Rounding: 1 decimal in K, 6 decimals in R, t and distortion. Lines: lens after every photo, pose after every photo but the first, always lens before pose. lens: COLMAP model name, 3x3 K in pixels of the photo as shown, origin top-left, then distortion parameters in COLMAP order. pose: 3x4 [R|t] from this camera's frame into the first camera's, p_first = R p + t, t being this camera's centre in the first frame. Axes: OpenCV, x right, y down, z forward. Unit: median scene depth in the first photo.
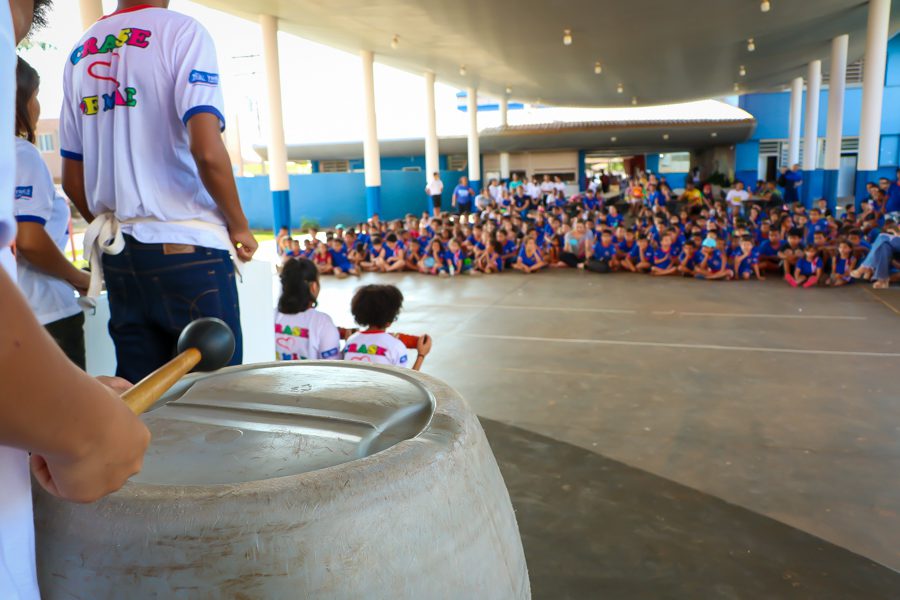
lens RADIAL K [[705.7, 0, 451.9], [0, 705.7, 305.2], [0, 0, 1]] dist [-0.020653, 0.008120]
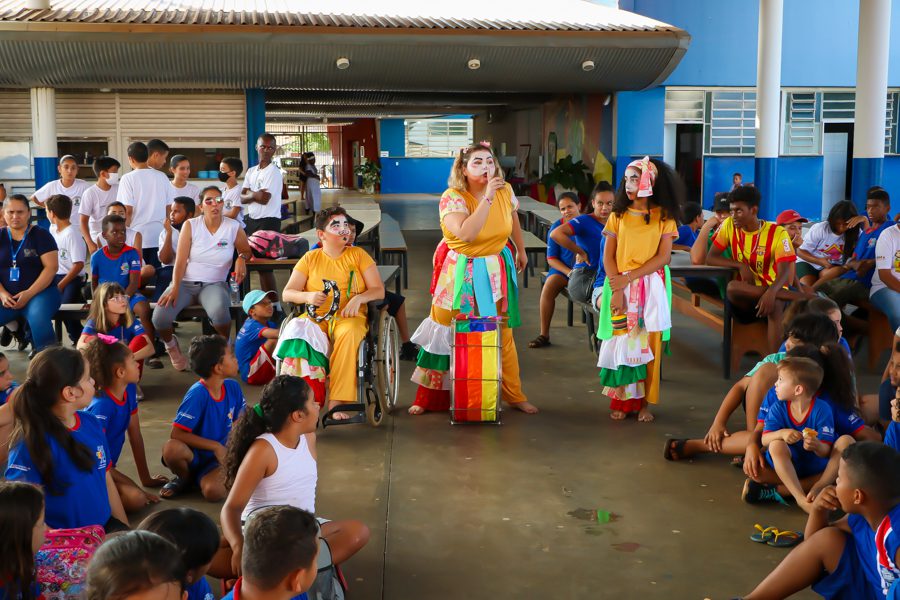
lens RADIAL K [[1179.3, 0, 454.1], [0, 1179.3, 304.5], [0, 0, 1]] dist [0.023729, 0.000000]
pose [[0.929073, -0.016603, 0.369525, 0.045793], [0.040033, 0.997638, -0.055827, -0.065768], [-0.367725, 0.066660, 0.927542, 0.381719]]
